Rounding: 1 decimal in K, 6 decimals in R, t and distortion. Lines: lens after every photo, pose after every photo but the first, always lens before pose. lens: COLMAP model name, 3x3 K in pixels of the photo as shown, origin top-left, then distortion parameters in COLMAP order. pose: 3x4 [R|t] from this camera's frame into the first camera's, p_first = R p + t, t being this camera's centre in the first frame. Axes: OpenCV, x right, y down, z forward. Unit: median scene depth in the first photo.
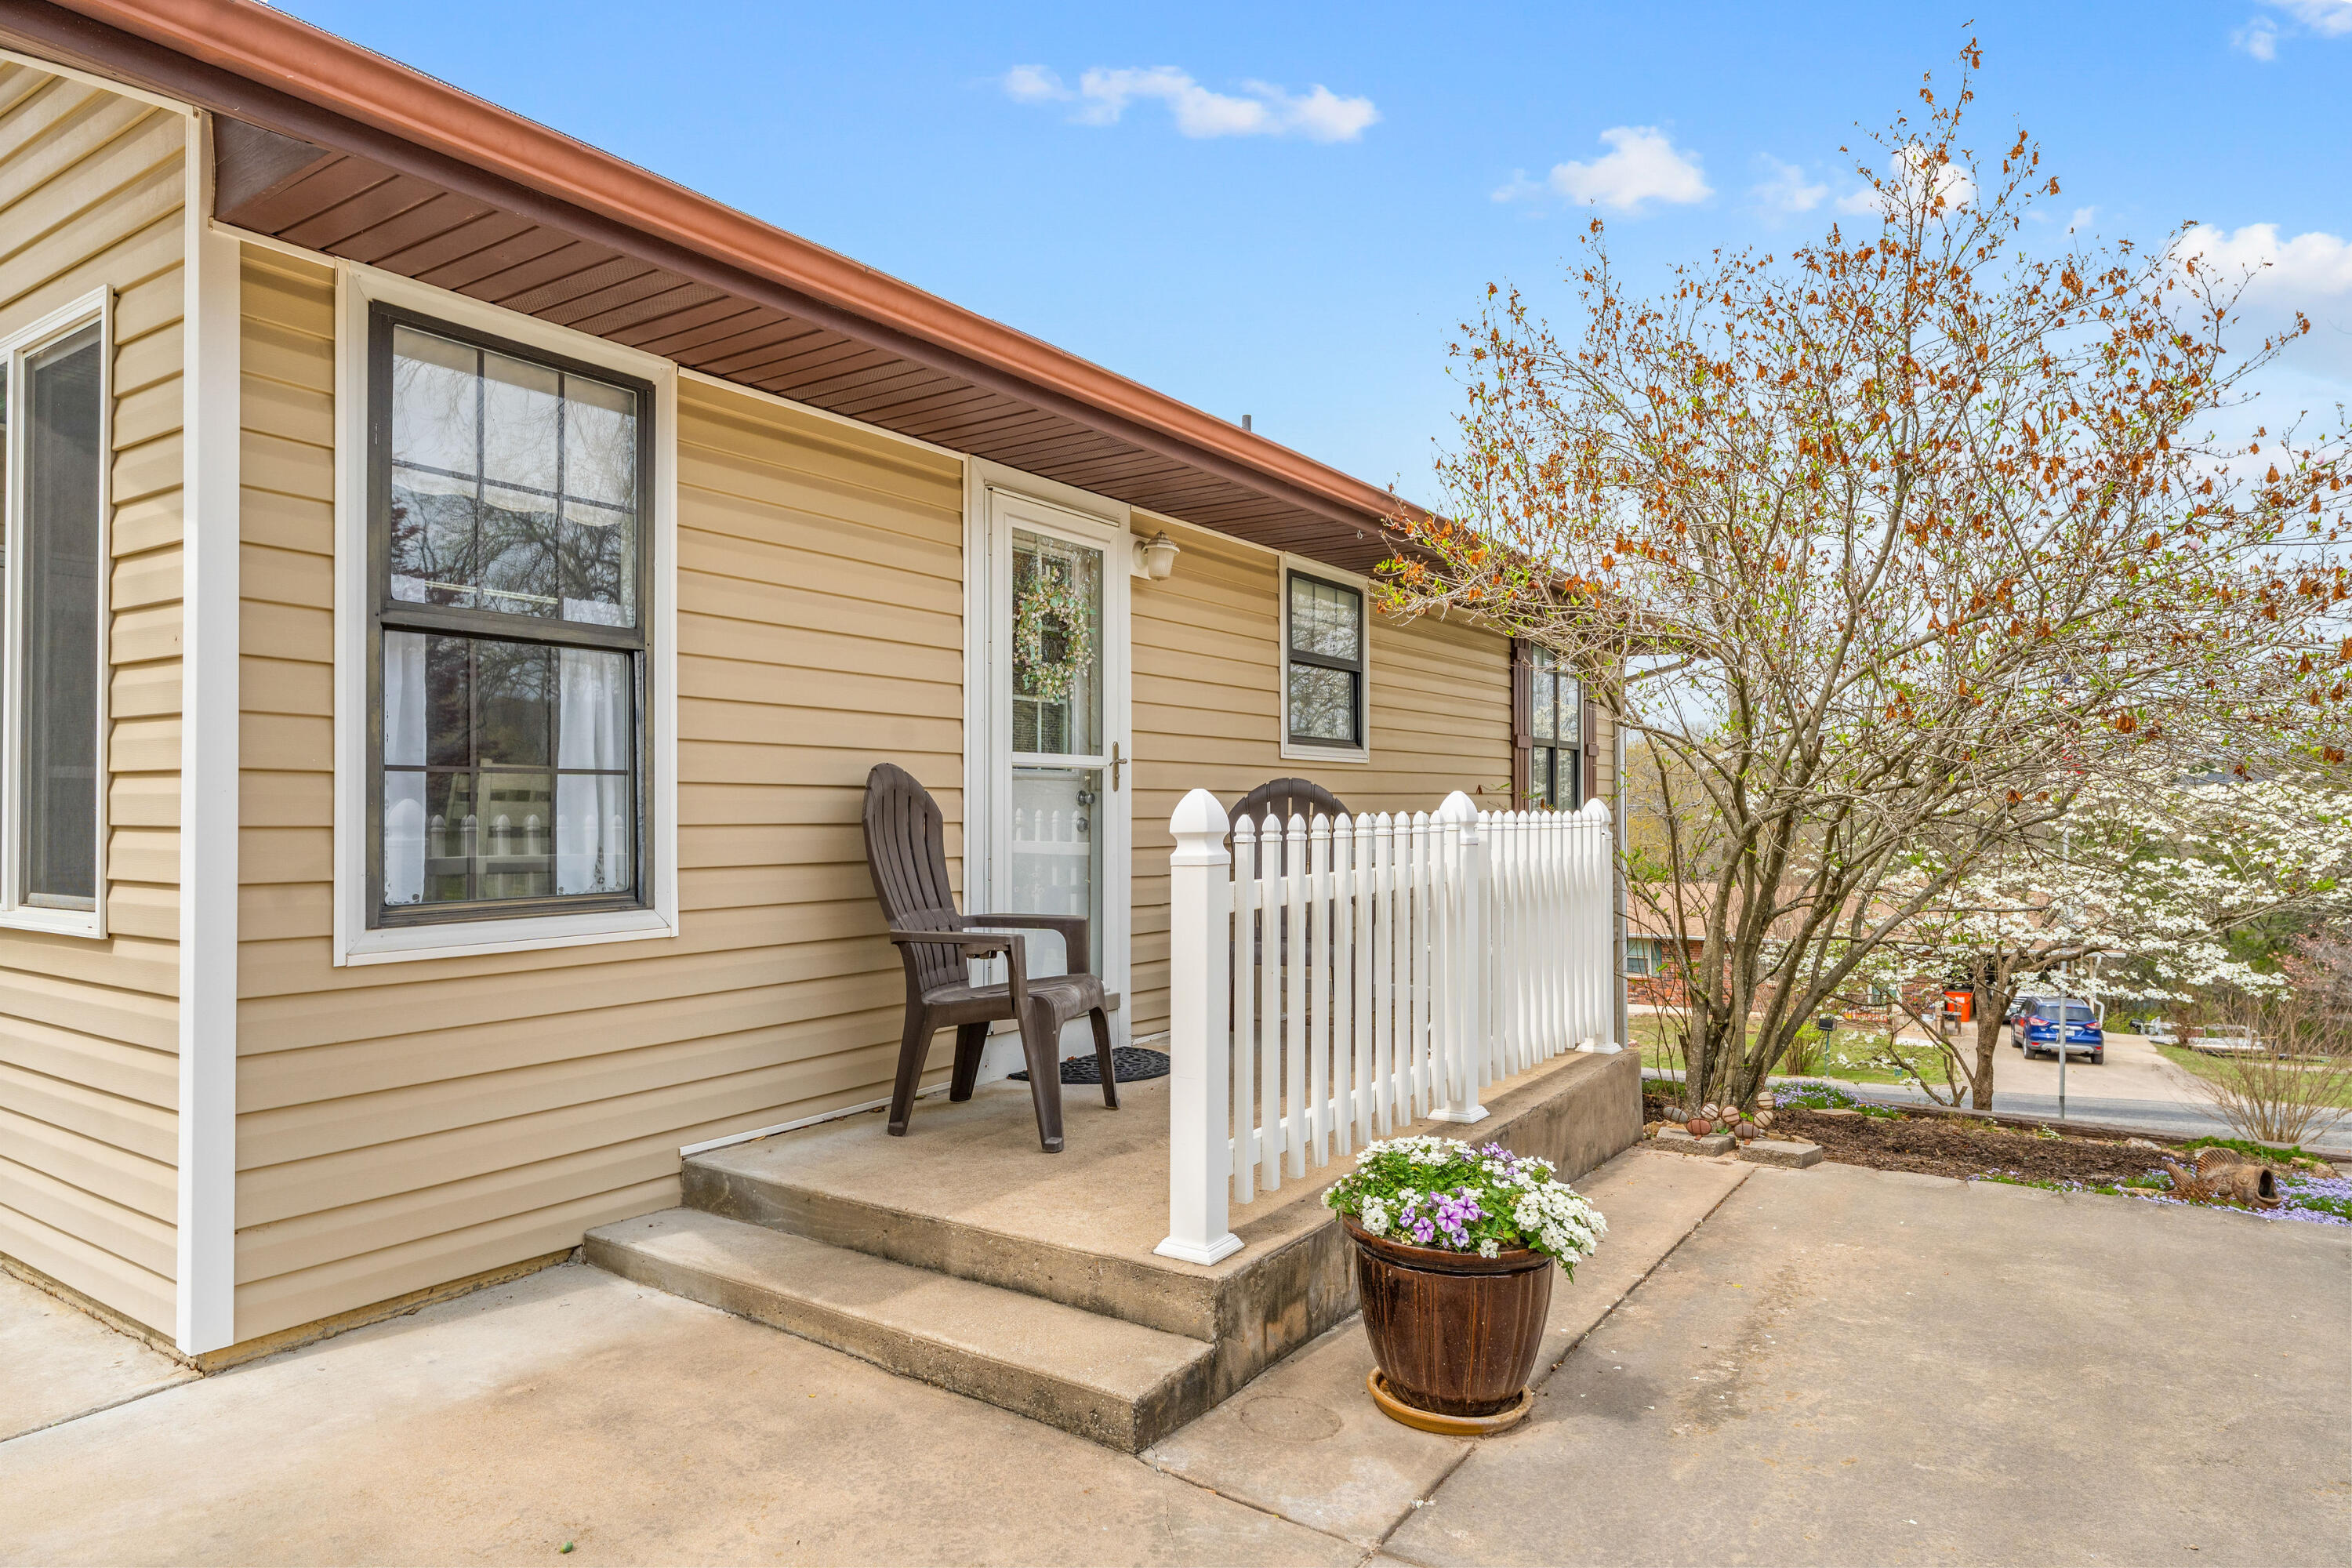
lens RADIAL K [[1384.0, 0, 1170.9], [0, 1384.0, 792.1], [0, 0, 1]] dist [0.003904, 0.000489]
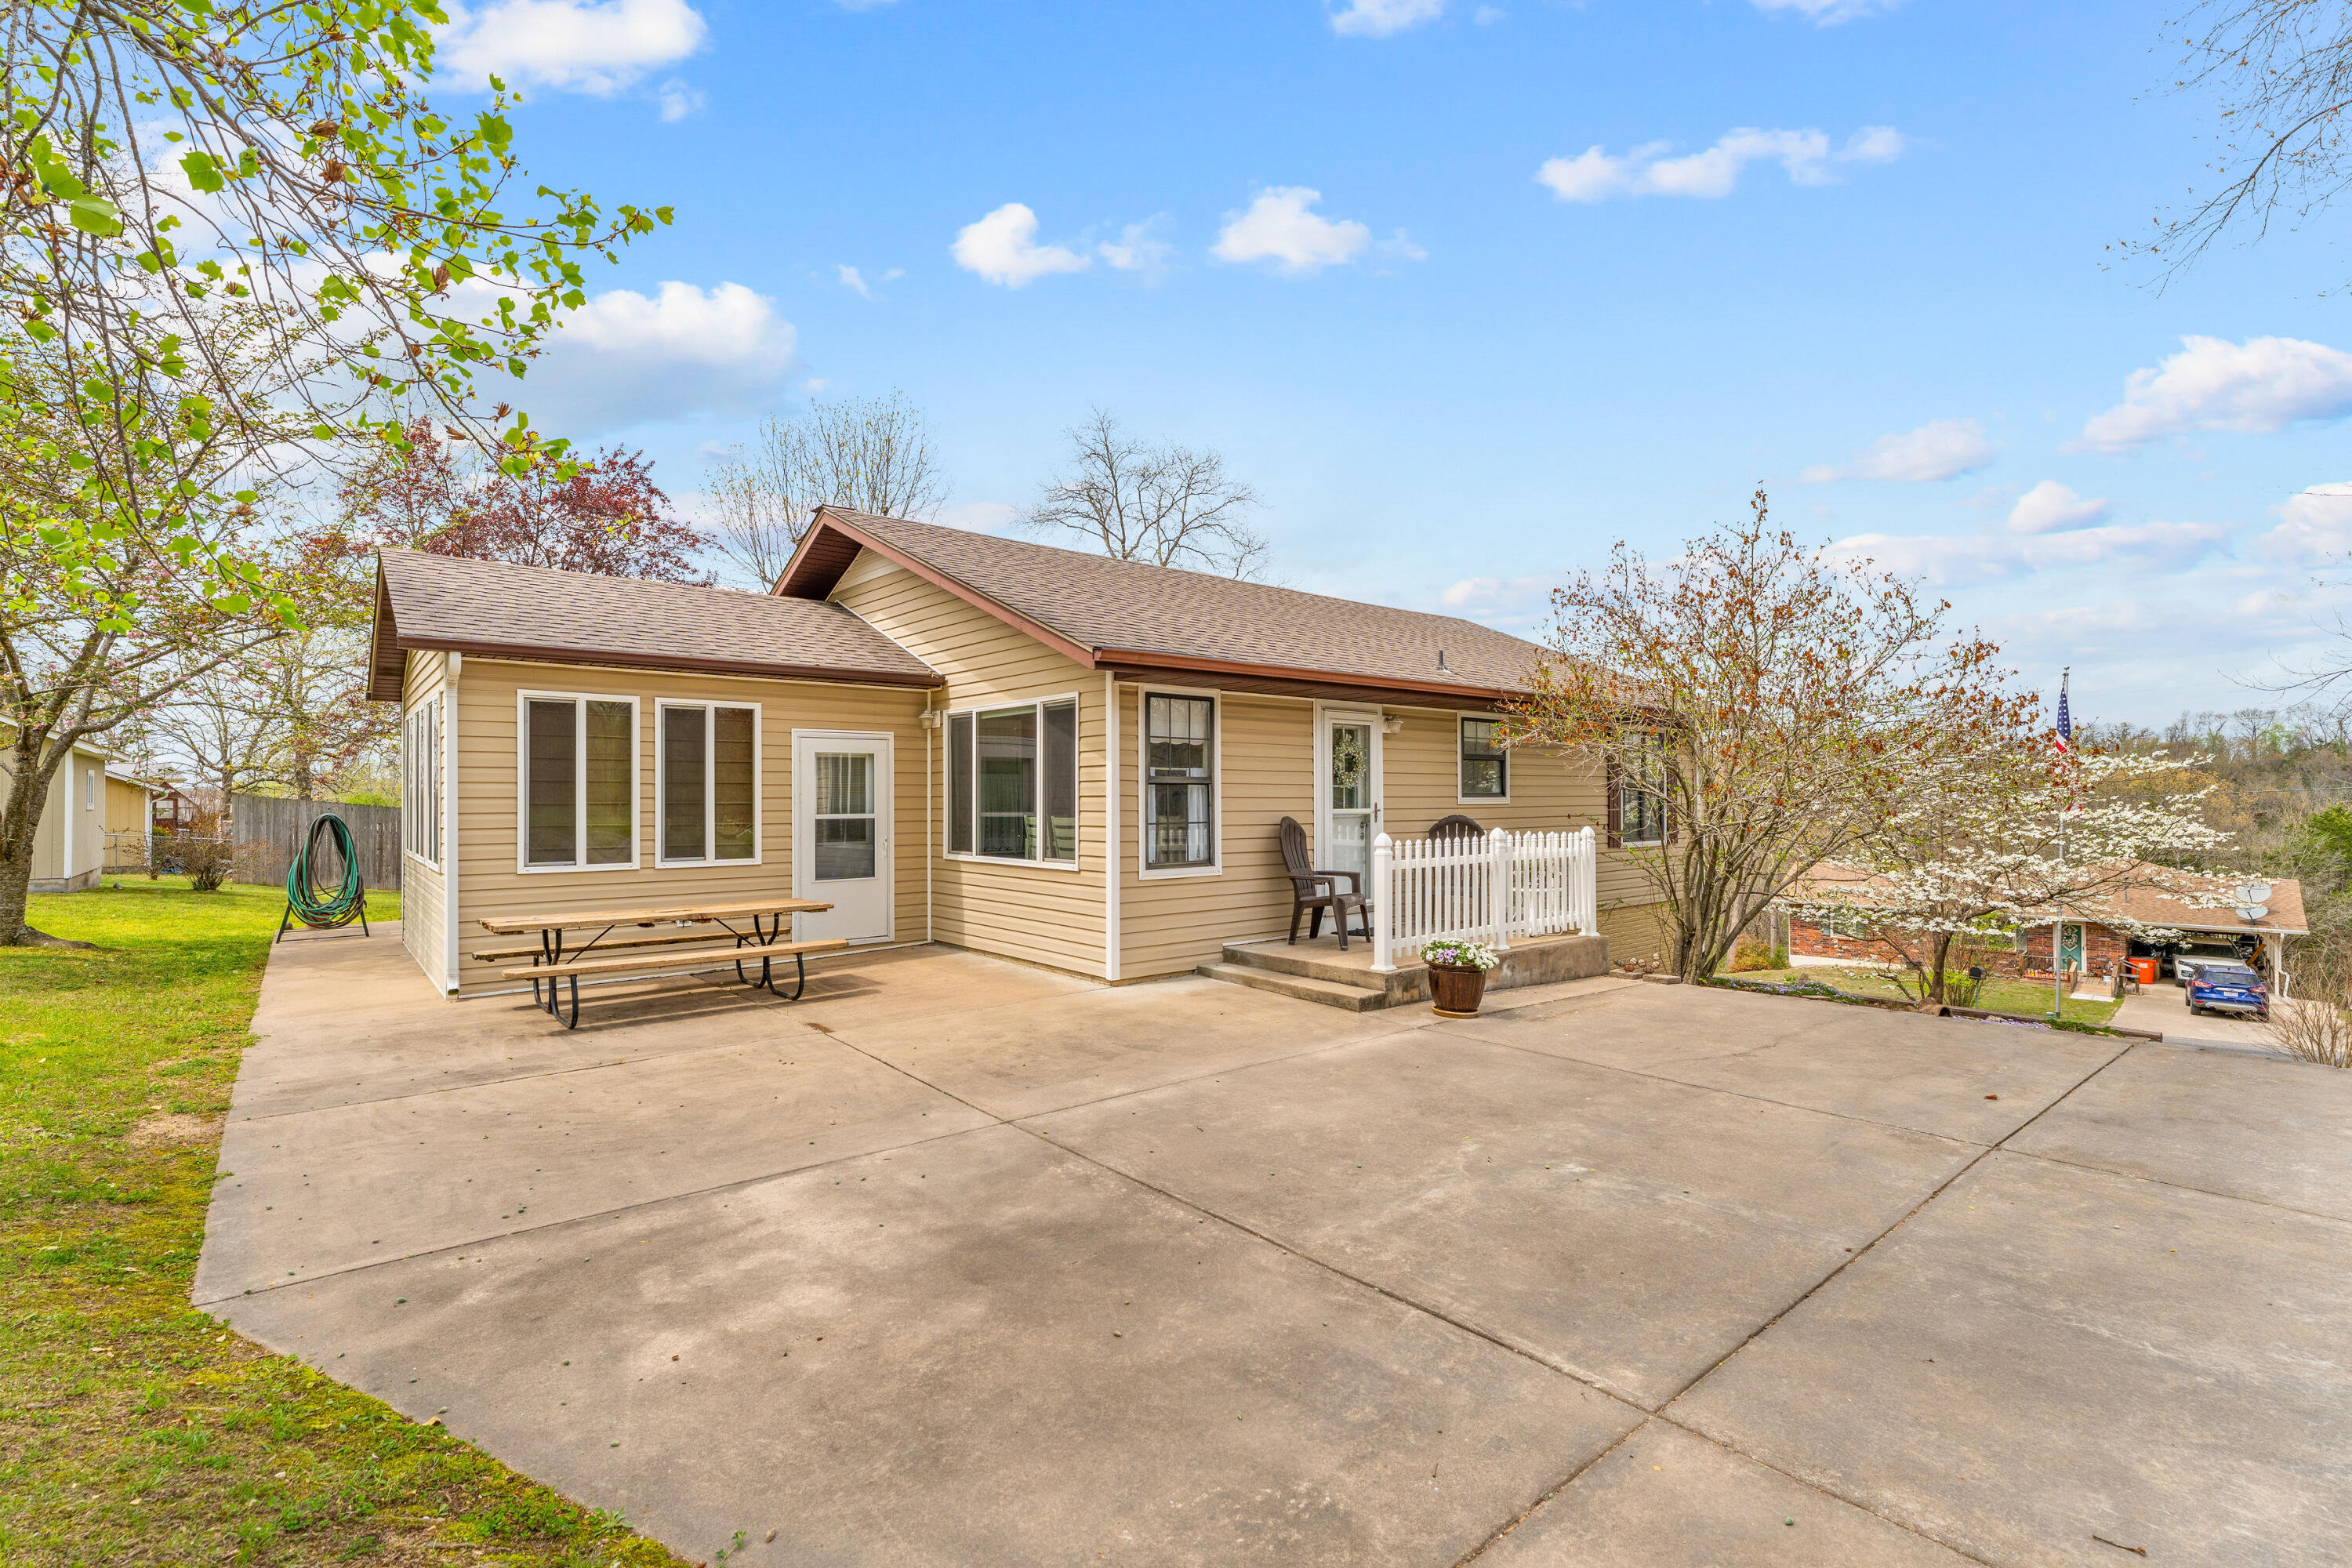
lens RADIAL K [[1062.5, 0, 1166.2], [0, 1062.5, 789.9], [0, 0, 1]] dist [0.001446, 0.000081]
pose [[0.957897, -0.002548, -0.287100, 0.189420], [0.003806, 0.999985, 0.003823, -0.086963], [0.287086, -0.004755, 0.957893, -1.195833]]
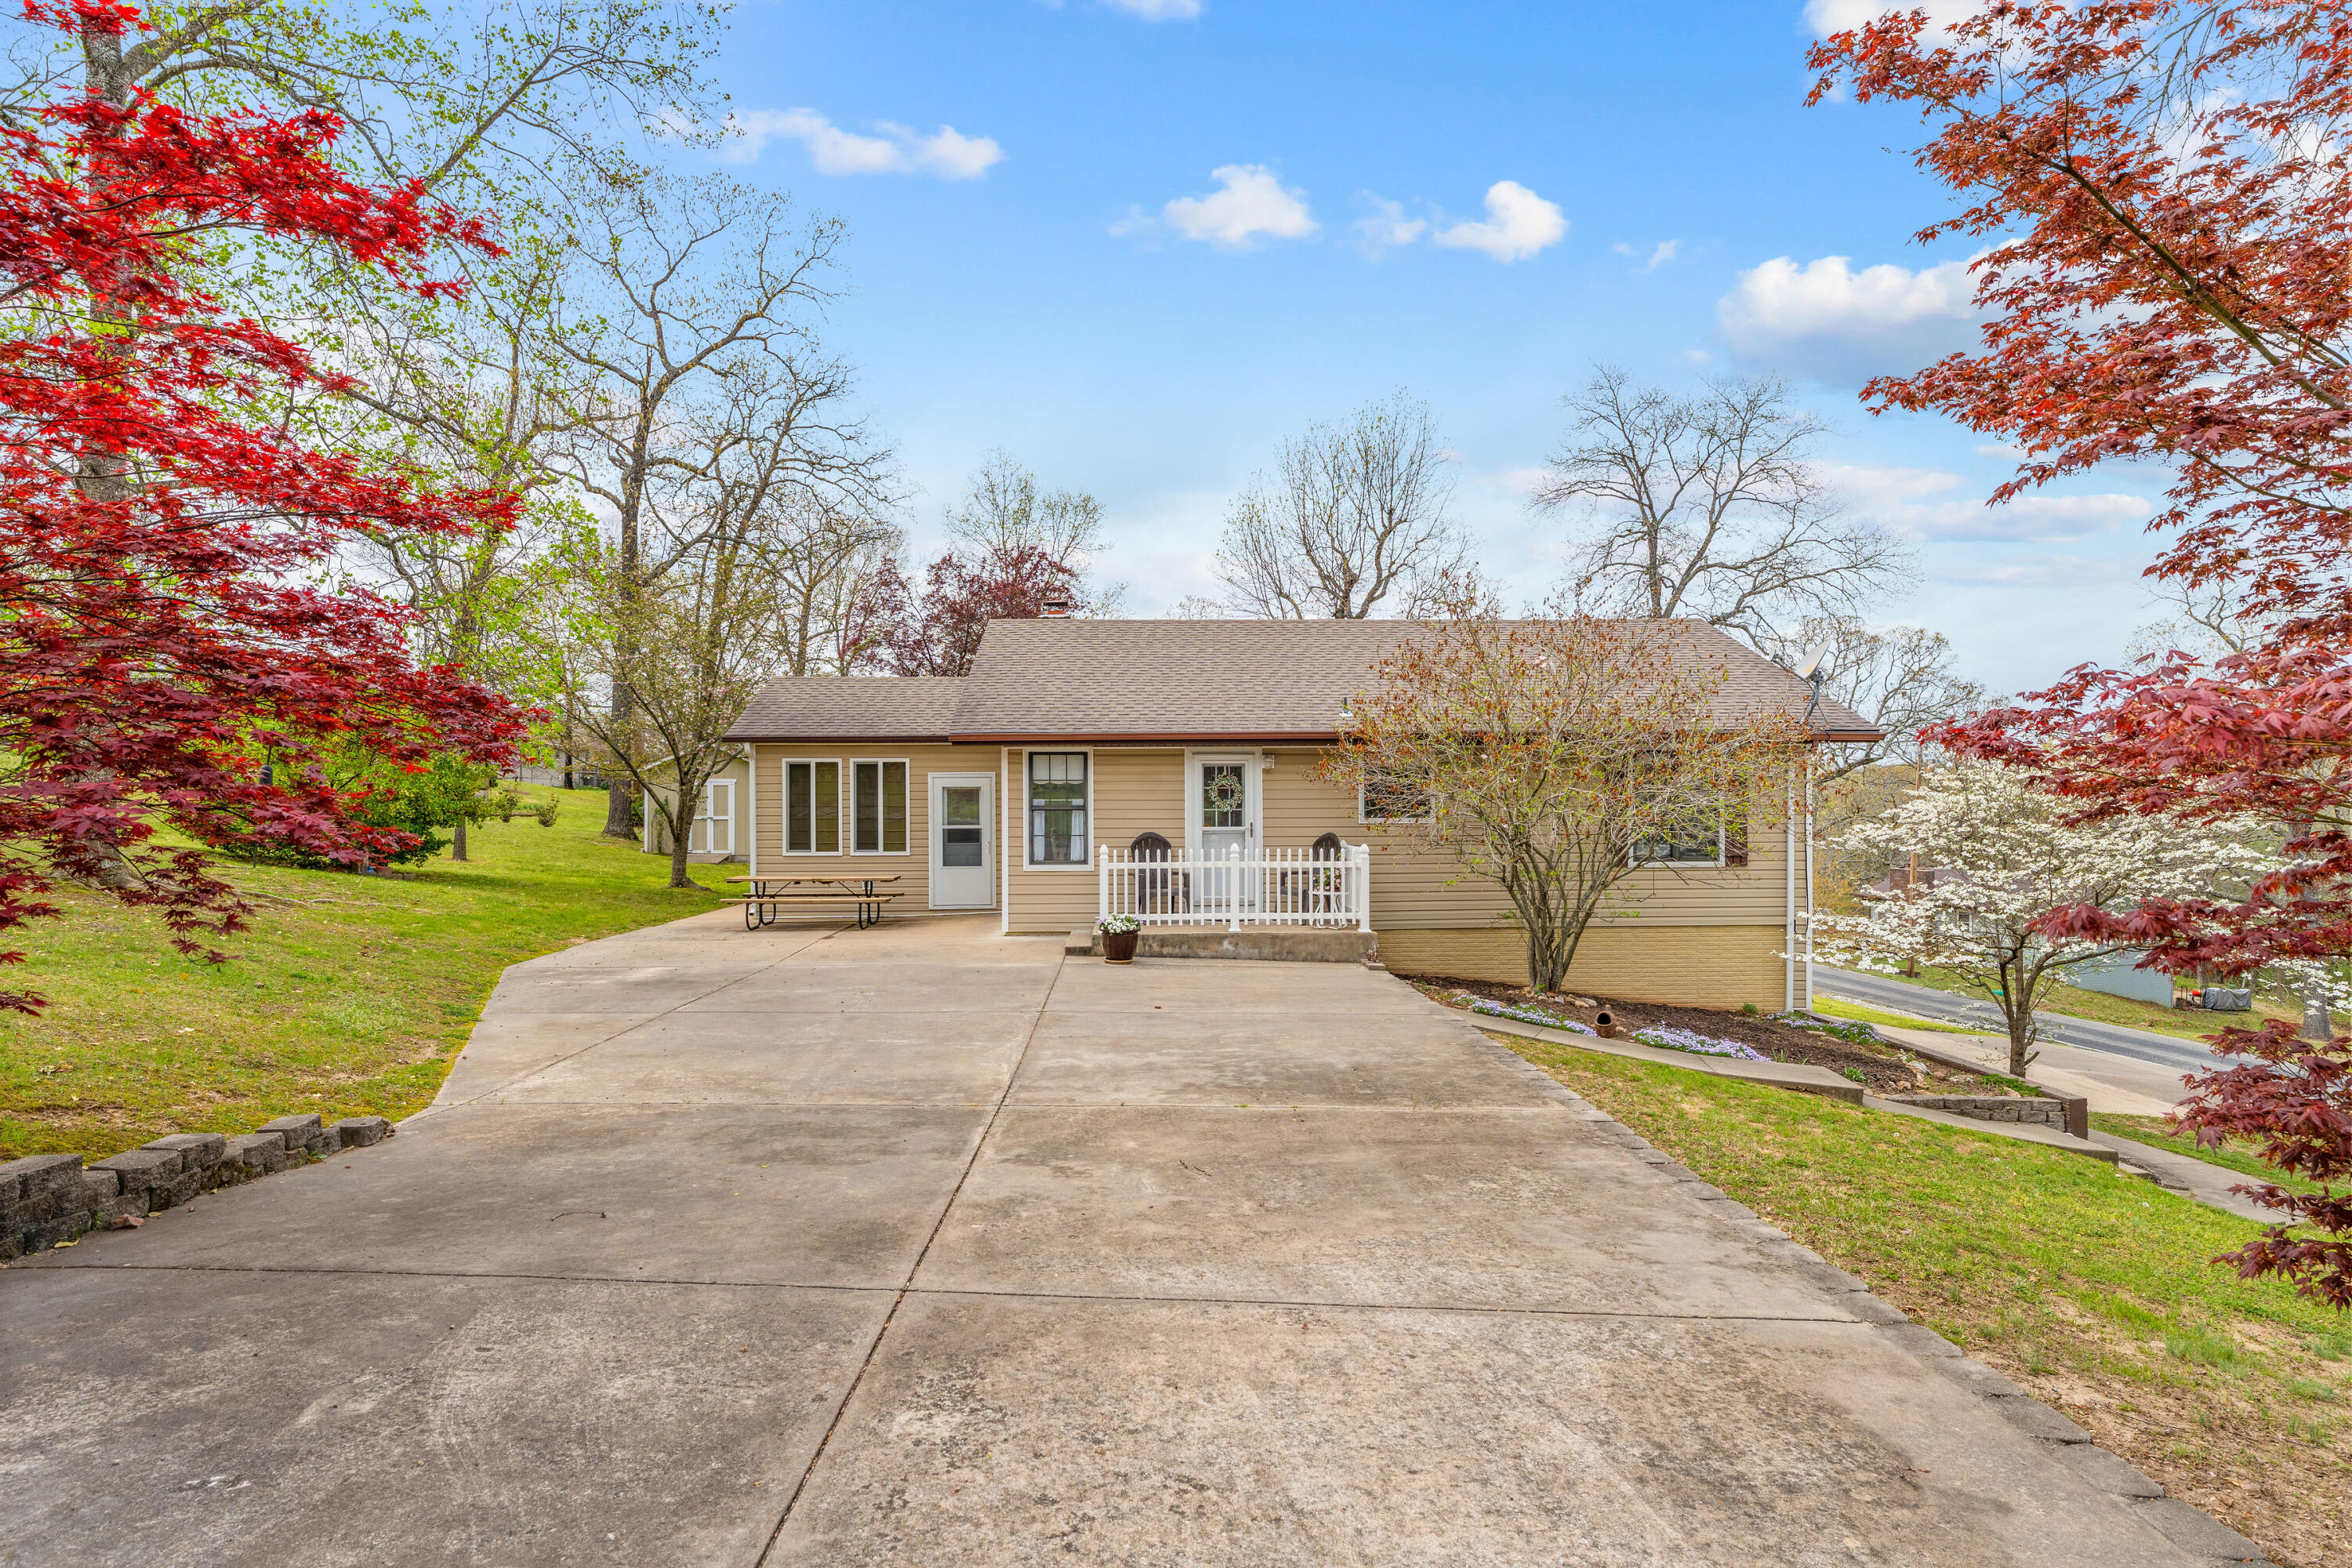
lens RADIAL K [[1300.2, 0, 1175.7], [0, 1300.2, 787.5], [0, 0, 1]] dist [0.000233, 0.000003]
pose [[0.585970, -0.004032, -0.810322, 3.035339], [0.012023, 0.999921, 0.003719, -0.169991], [0.810243, -0.011921, 0.585972, -1.203984]]
